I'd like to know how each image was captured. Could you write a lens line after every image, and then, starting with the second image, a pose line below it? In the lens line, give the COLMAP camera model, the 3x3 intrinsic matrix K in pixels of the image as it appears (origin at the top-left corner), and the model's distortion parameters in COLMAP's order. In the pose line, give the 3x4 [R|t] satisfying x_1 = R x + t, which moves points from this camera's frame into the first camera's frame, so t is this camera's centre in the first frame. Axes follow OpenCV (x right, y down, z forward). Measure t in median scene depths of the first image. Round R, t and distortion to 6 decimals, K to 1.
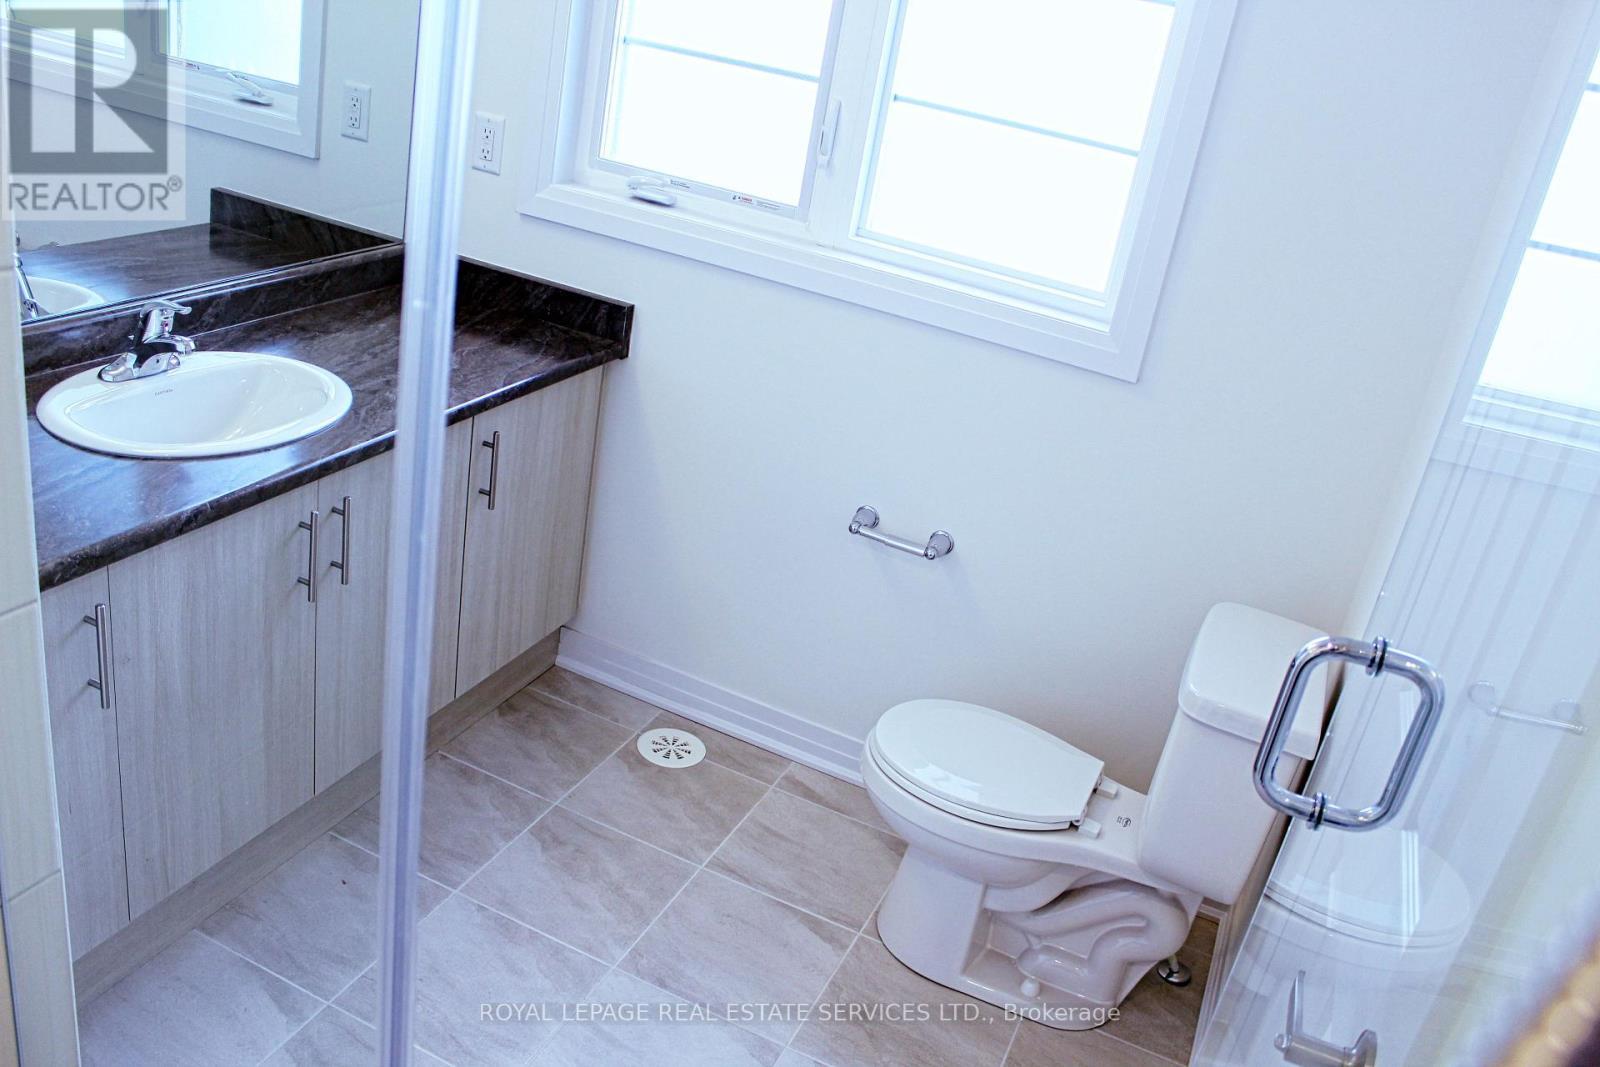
lens RADIAL K [[1350.9, 0, 797.9], [0, 1350.9, 528.9], [0, 0, 1]] dist [-0.063833, 0.007234]
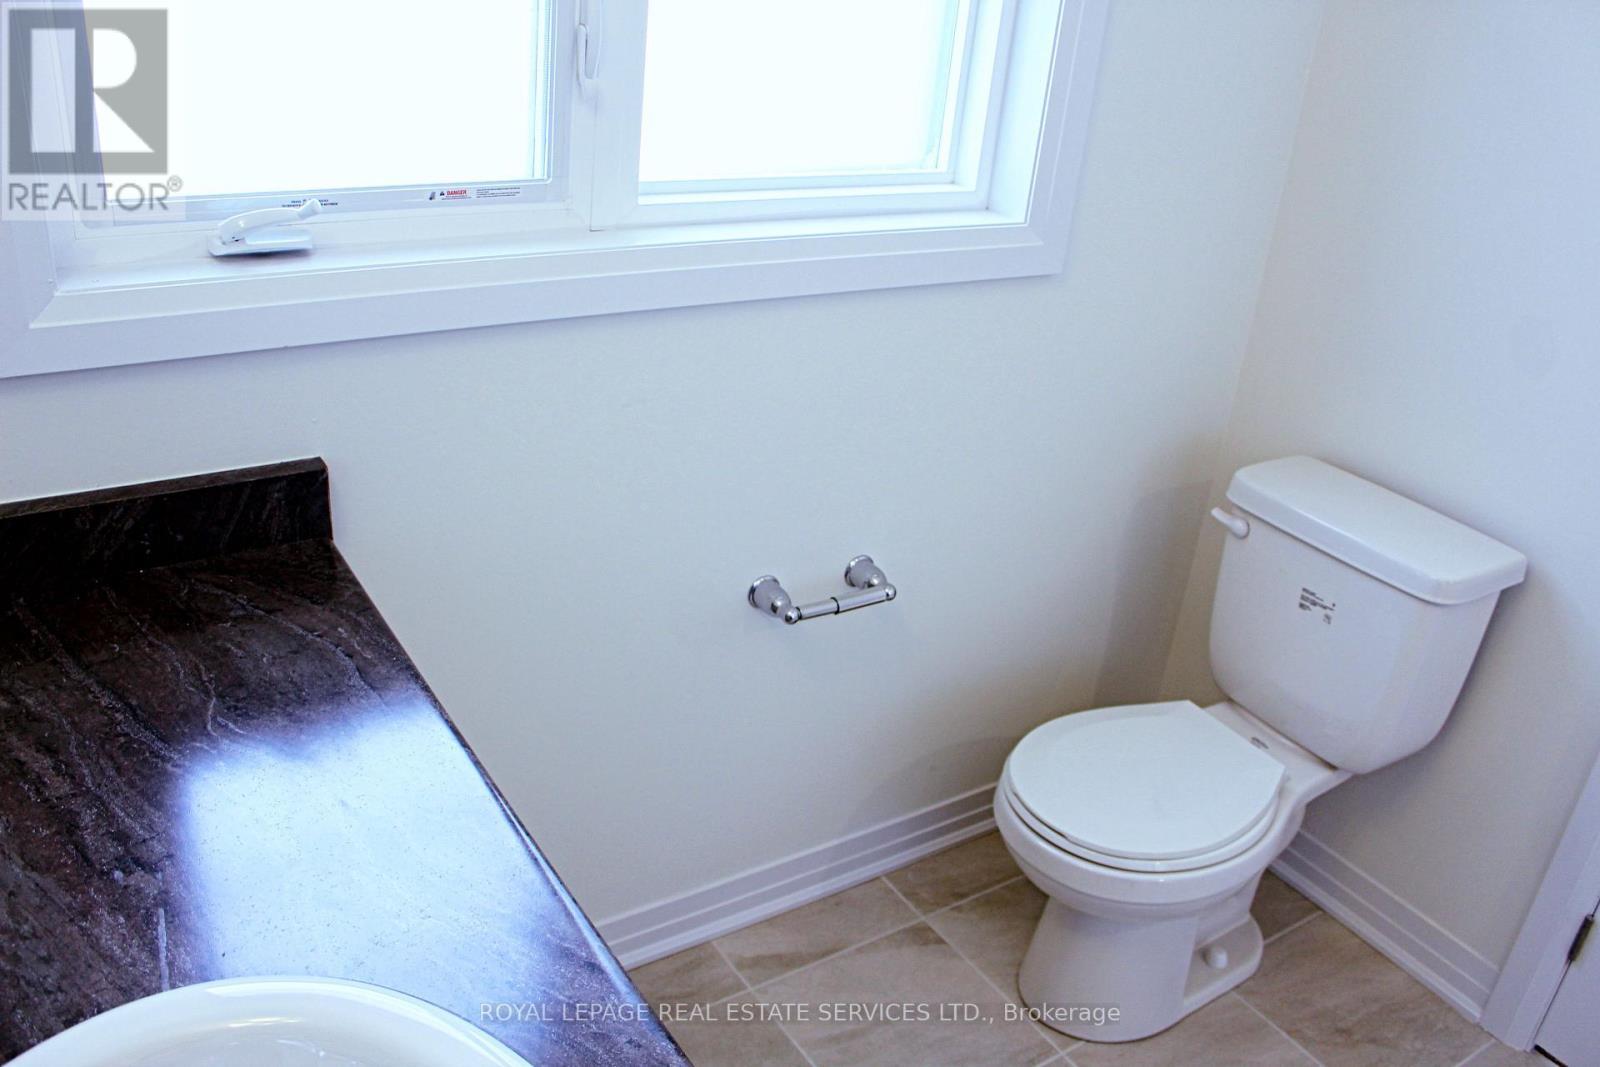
lens RADIAL K [[1350.9, 0, 801.8], [0, 1350.9, 538.5], [0, 0, 1]] dist [-0.063833, 0.007234]
pose [[0.523202, -0.472939, 0.708935, -0.395753], [0.335391, 0.879018, 0.338880, -0.247417], [-0.783436, 0.060468, 0.618523, 0.541381]]
